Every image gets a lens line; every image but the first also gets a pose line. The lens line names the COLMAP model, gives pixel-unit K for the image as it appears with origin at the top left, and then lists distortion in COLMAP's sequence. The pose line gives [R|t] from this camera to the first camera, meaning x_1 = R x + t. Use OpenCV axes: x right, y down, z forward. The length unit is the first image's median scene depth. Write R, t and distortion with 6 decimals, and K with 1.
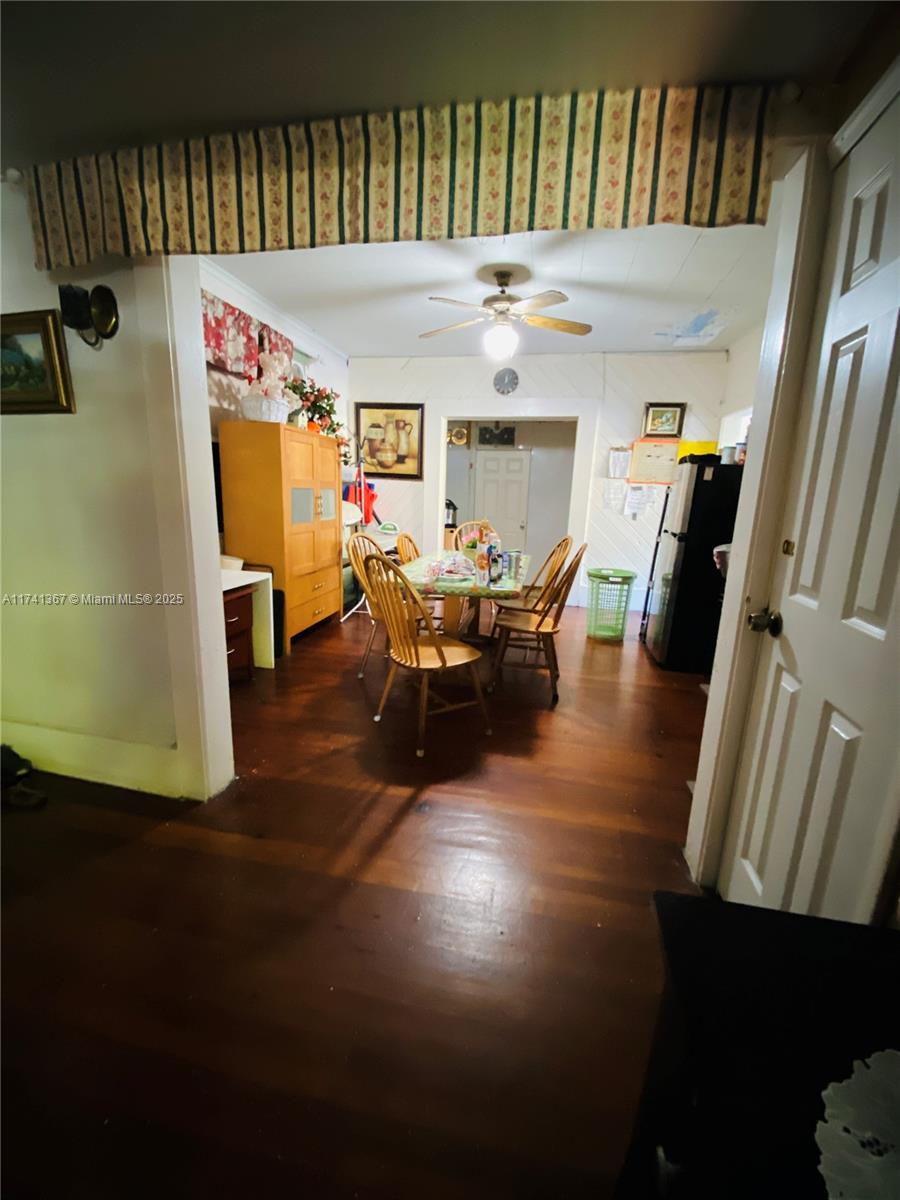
lens RADIAL K [[490.9, 0, 439.7], [0, 490.9, 605.9], [0, 0, 1]] dist [0.000667, -0.006612]
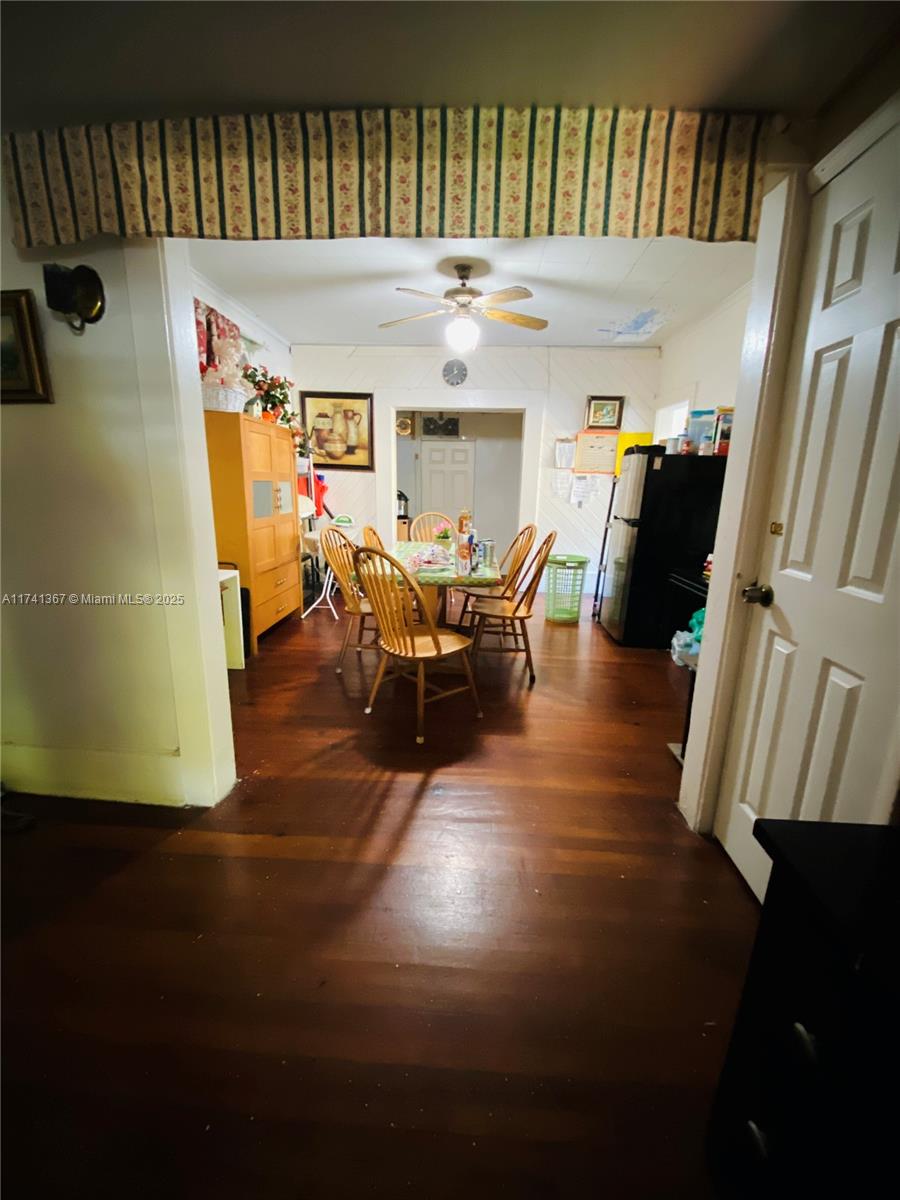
lens RADIAL K [[490.9, 0, 443.7], [0, 490.9, 607.3], [0, 0, 1]] dist [0.000667, -0.006612]
pose [[0.989605, -0.047334, 0.135798, -0.169085], [0.044546, 0.998731, 0.023499, 0.002020], [-0.136738, -0.017206, 0.990458, -0.023808]]
